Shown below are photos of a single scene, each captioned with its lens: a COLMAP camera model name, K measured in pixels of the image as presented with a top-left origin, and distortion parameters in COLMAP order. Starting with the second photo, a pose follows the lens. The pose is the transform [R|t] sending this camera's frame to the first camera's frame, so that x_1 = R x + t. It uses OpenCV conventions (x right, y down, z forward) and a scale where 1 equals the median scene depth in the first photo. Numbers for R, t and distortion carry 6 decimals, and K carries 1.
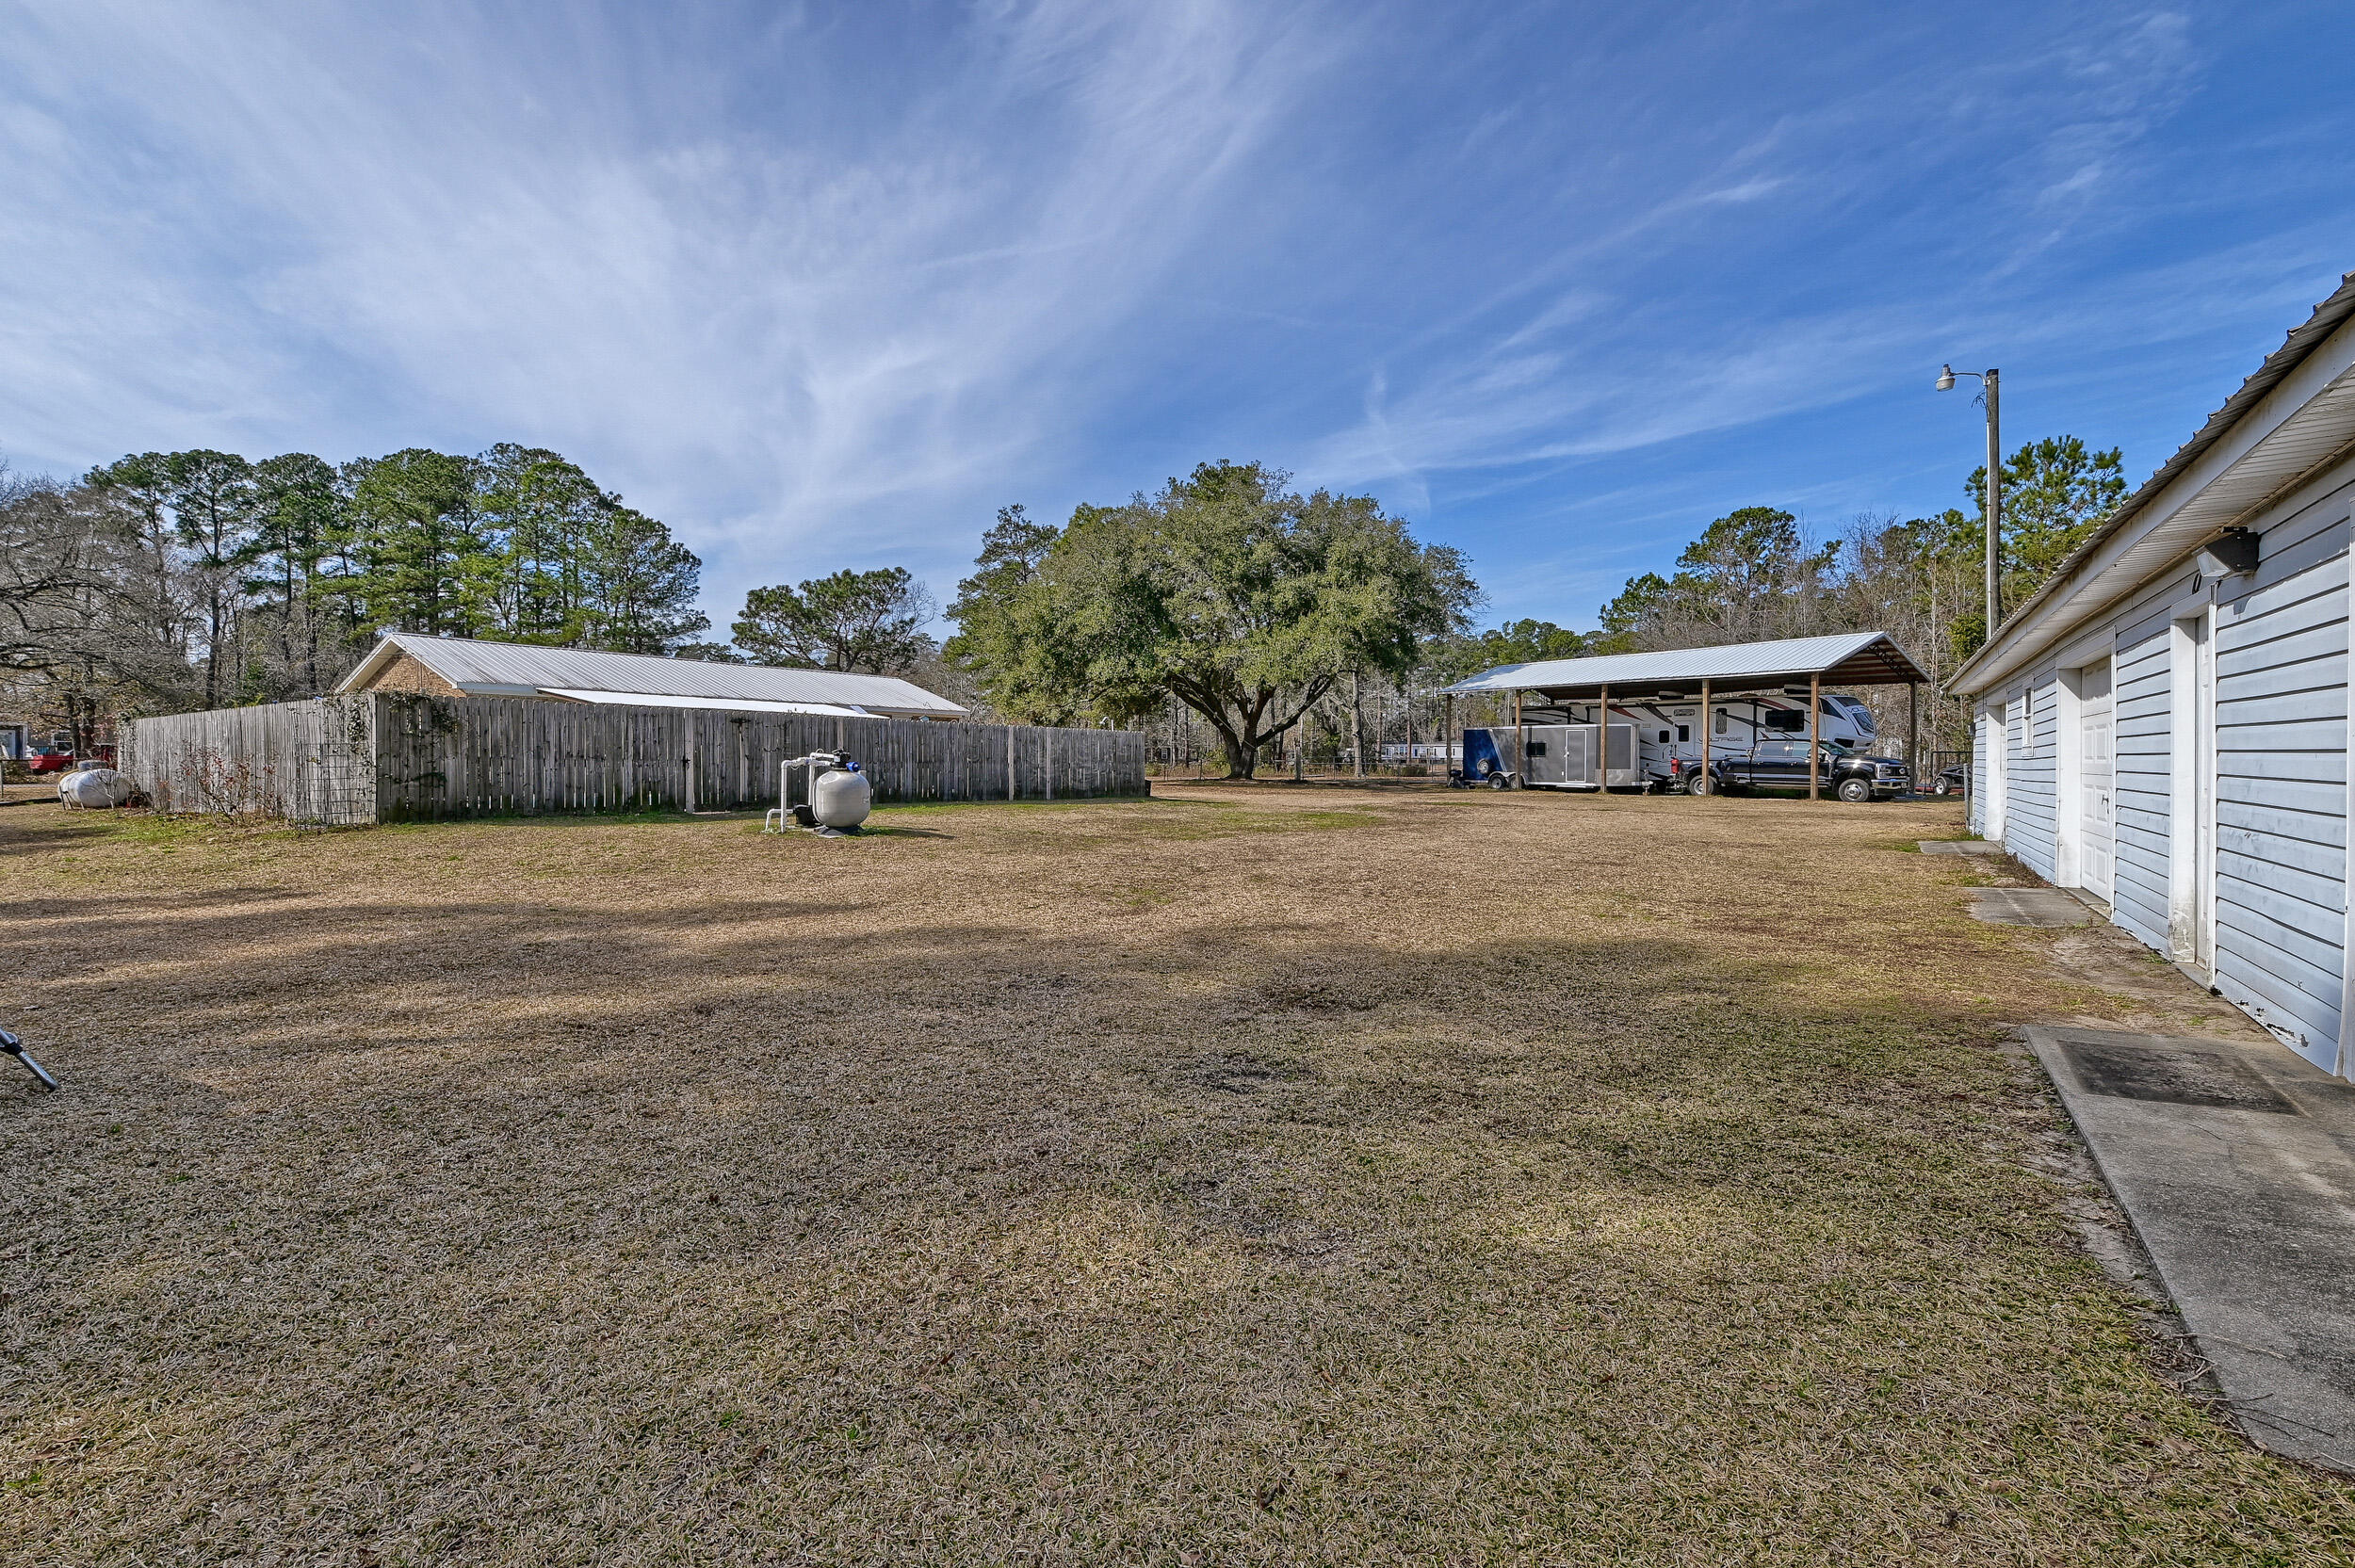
lens RADIAL K [[993.1, 0, 1185.6], [0, 993.1, 773.3], [0, 0, 1]] dist [0.003193, -0.000546]
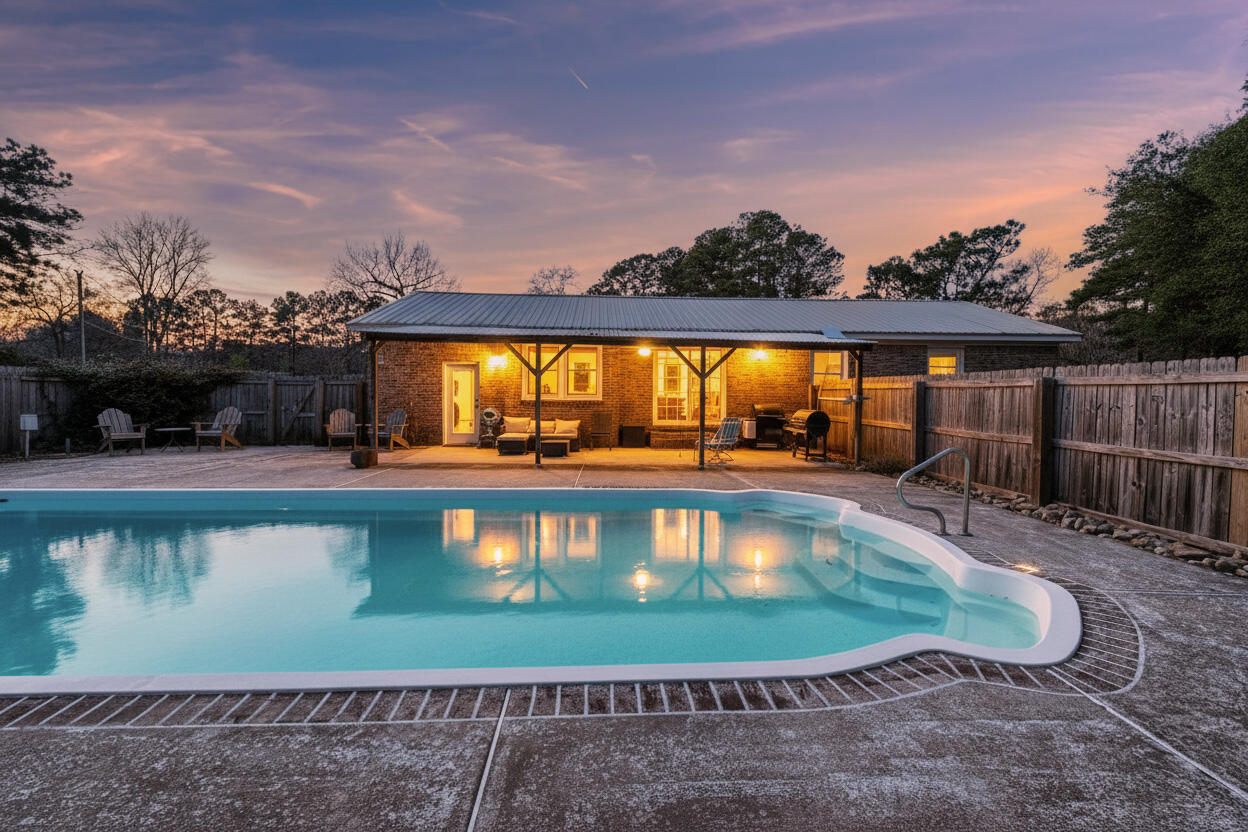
lens RADIAL K [[526.3, 0, 628.3], [0, 526.3, 410.3], [0, 0, 1]] dist [0.003193, -0.000546]
pose [[0.589469, 0.028919, -0.807273, -0.062164], [-0.015231, 0.999579, 0.024686, -0.010350], [0.807647, -0.002256, 0.589662, 0.305989]]
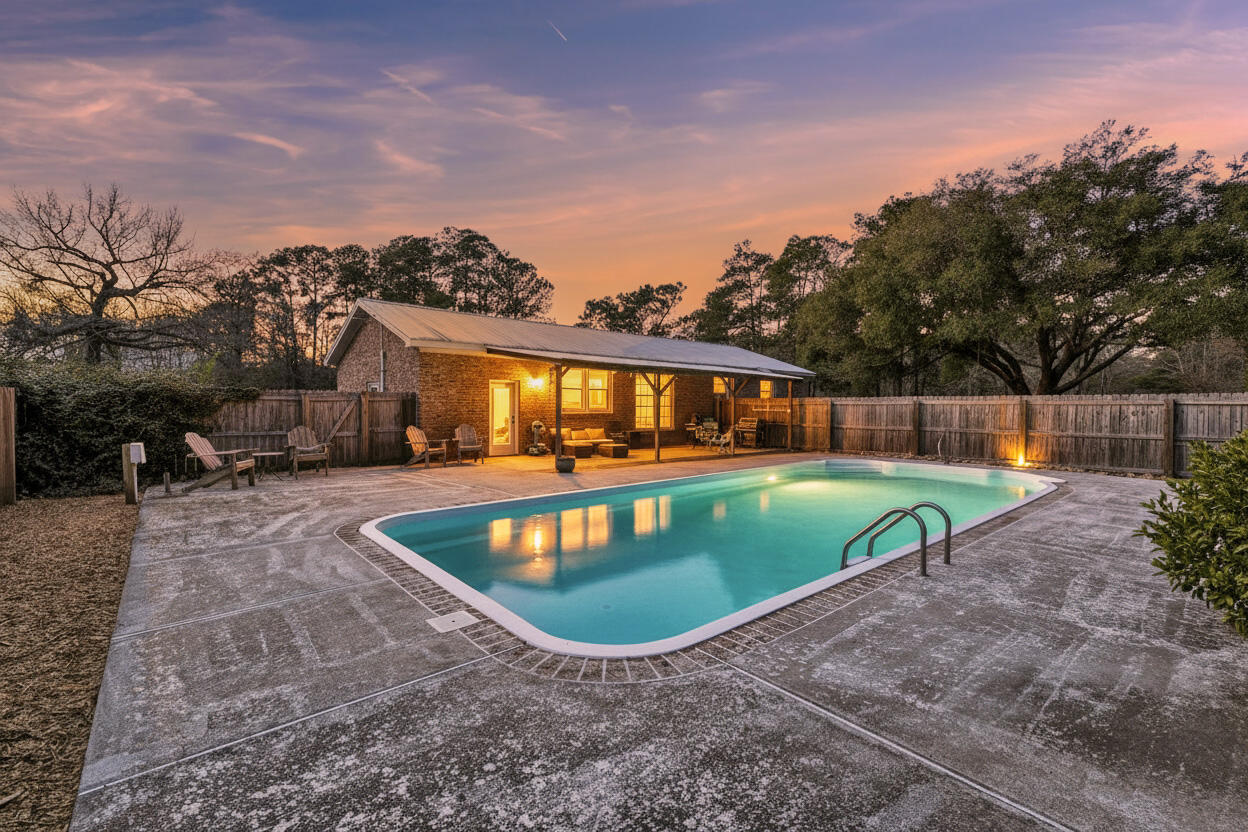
lens RADIAL K [[526.3, 0, 628.3], [0, 526.3, 410.3], [0, 0, 1]] dist [0.003193, -0.000546]
pose [[0.964799, 0.004180, -0.262955, -0.139938], [-0.005255, 0.999980, -0.003387, -0.009939], [0.262936, 0.004650, 0.964802, 0.198467]]
